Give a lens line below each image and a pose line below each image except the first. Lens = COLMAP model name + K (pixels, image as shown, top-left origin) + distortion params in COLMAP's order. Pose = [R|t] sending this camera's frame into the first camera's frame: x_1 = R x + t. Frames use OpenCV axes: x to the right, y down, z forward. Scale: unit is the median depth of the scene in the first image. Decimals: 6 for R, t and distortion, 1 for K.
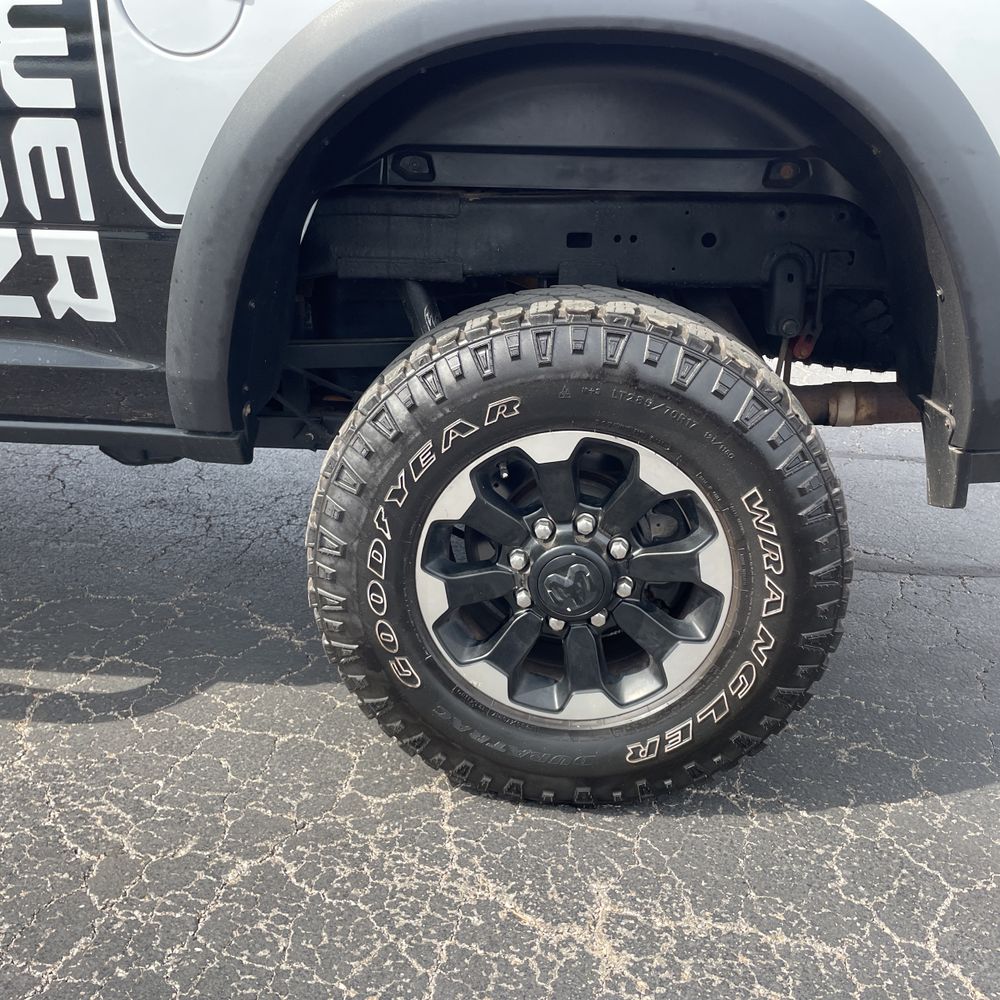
lens RADIAL K [[1018.0, 0, 508.6], [0, 1018.0, 482.1], [0, 0, 1]] dist [0.047067, 0.000000]
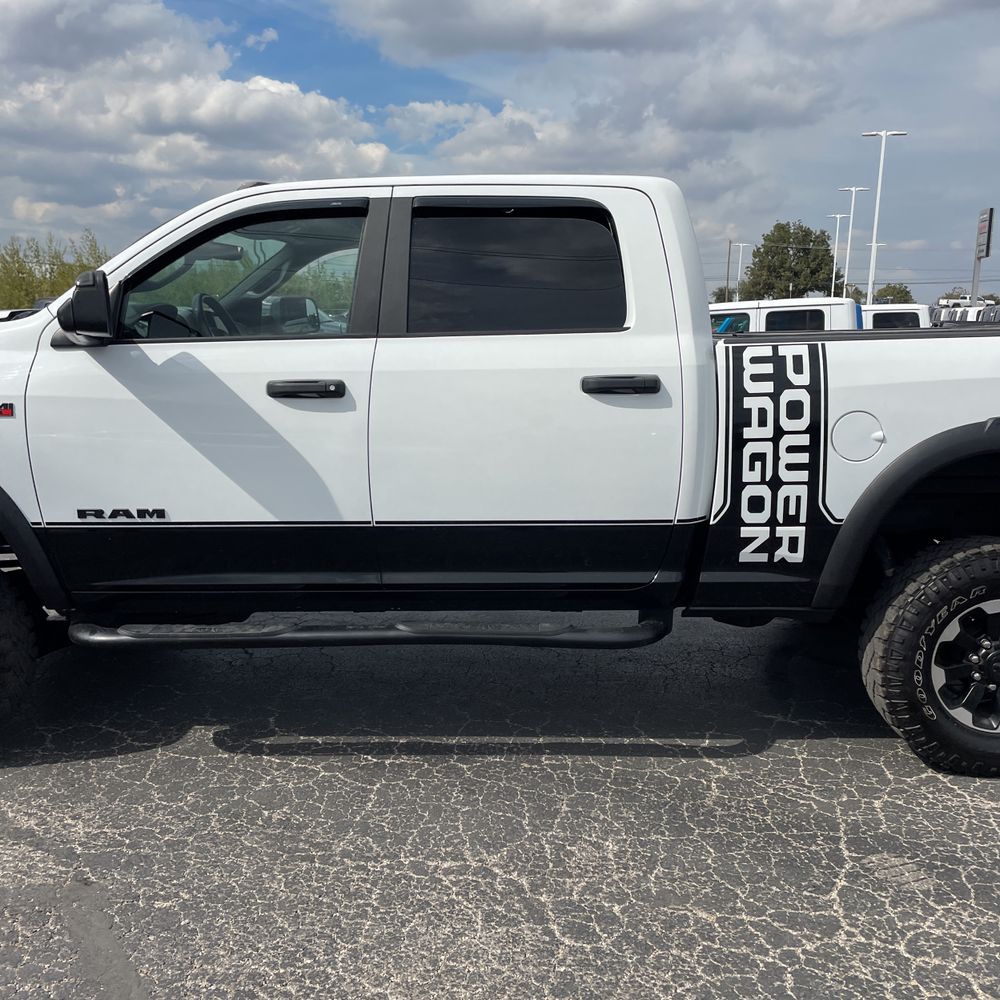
lens RADIAL K [[1018.0, 0, 514.2], [0, 1018.0, 490.0], [0, 0, 1]] dist [0.047067, 0.000000]
pose [[0.997387, -0.044141, 0.057189, -1.195636], [0.053380, 0.983702, -0.171700, 0.049715], [-0.048678, 0.174304, 0.983488, -1.337375]]
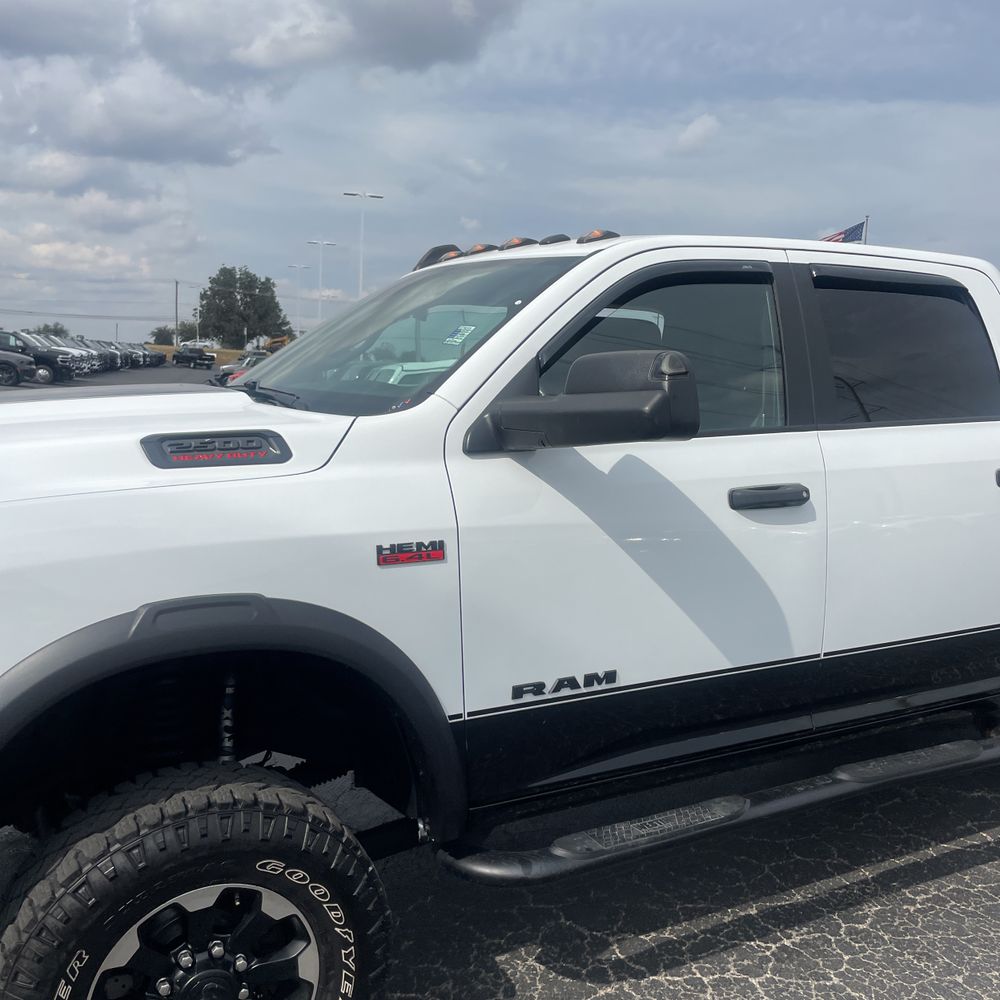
lens RADIAL K [[1018.0, 0, 496.6], [0, 1018.0, 489.0], [0, 0, 1]] dist [0.047067, 0.000000]
pose [[0.831257, -0.082899, 0.549672, -2.964532], [0.193506, 0.970126, -0.146325, -0.443146], [-0.521121, 0.227998, 0.822466, -0.329814]]
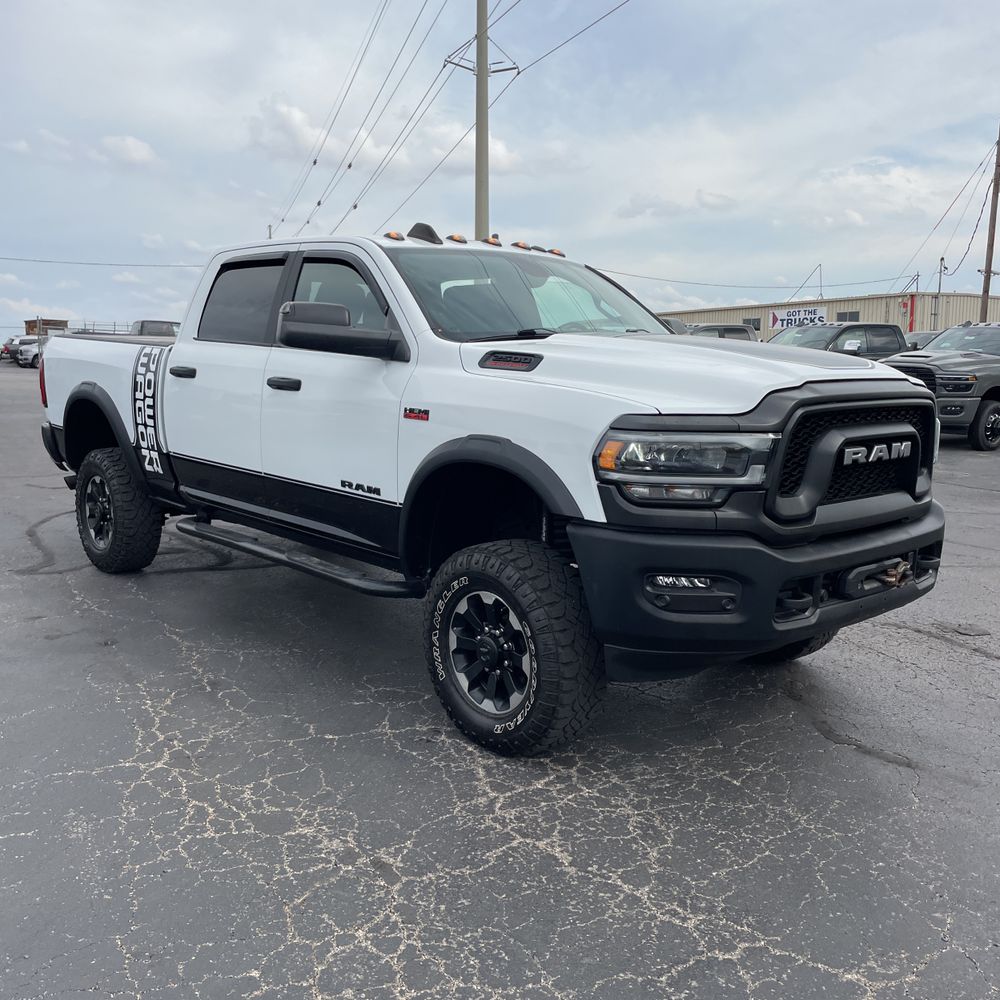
lens RADIAL K [[1018.0, 0, 507.9], [0, 1018.0, 500.8], [0, 0, 1]] dist [0.047067, 0.000000]
pose [[0.778902, 0.112335, -0.617003, 3.282806], [-0.219576, 0.970403, -0.100516, 0.055703], [0.587450, 0.213771, 0.780515, -1.376769]]
